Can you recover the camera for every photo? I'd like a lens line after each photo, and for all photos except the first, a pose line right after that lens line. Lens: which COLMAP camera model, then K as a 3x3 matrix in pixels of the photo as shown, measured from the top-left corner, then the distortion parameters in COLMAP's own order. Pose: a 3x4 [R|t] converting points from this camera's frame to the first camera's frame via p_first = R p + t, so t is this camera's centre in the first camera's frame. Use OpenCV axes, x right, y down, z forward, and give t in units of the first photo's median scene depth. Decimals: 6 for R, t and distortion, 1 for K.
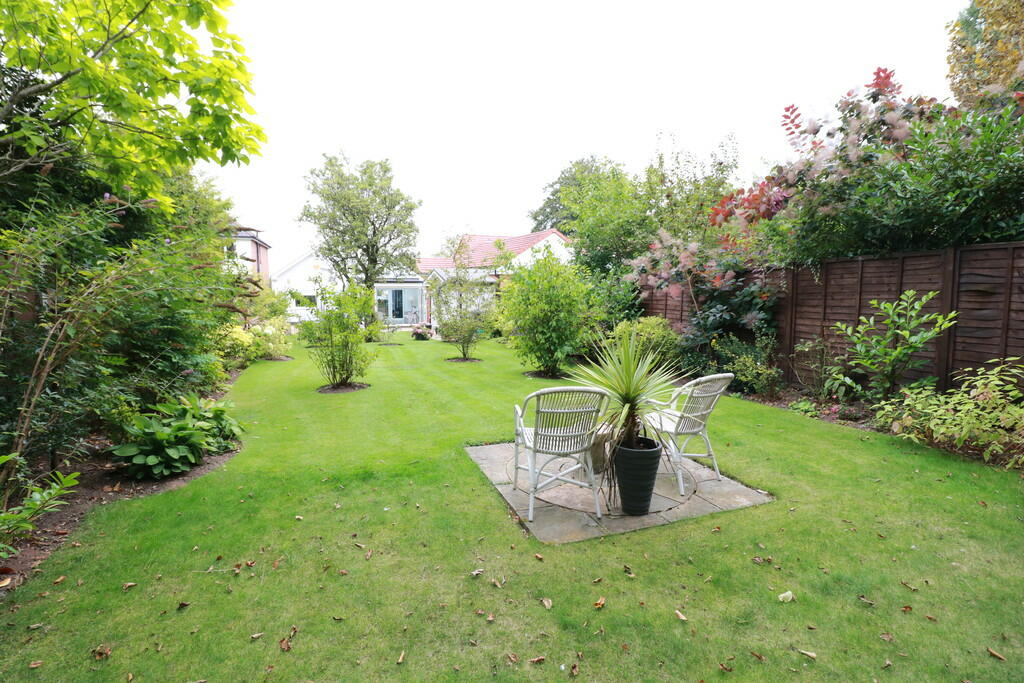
lens RADIAL K [[469.8, 0, 496.3], [0, 469.8, 335.0], [0, 0, 1]] dist [-0.002653, -0.000588]
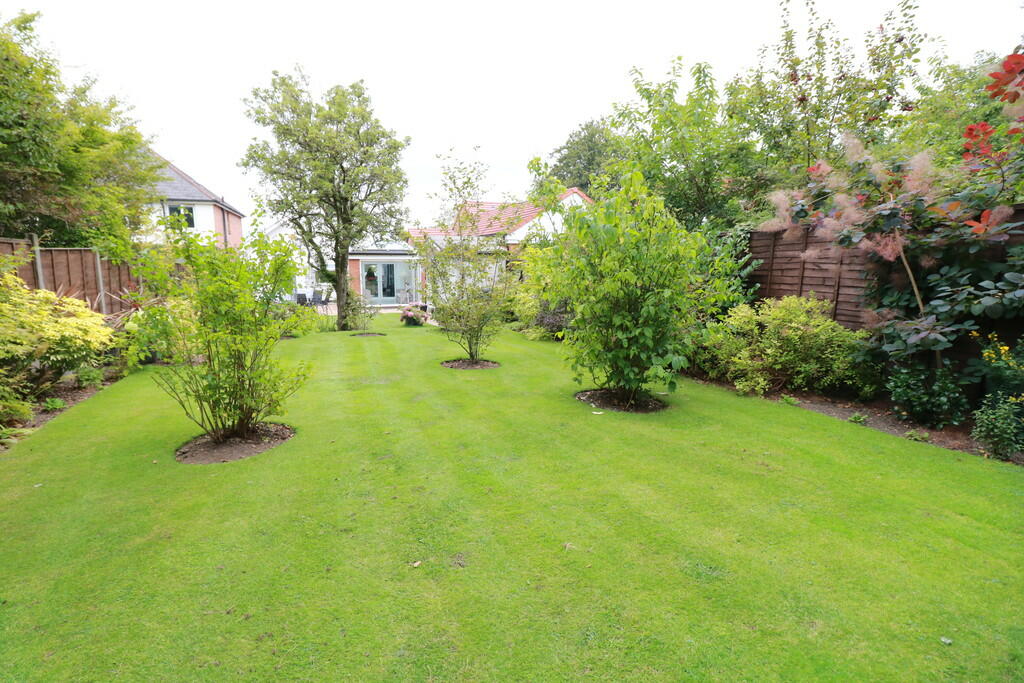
lens RADIAL K [[469.8, 0, 496.3], [0, 469.8, 335.0], [0, 0, 1]] dist [-0.002653, -0.000588]
pose [[0.999997, -0.001942, 0.001374, -0.025935], [0.001875, 0.998894, 0.046988, -0.012142], [-0.001464, -0.046986, 0.998894, 0.260790]]
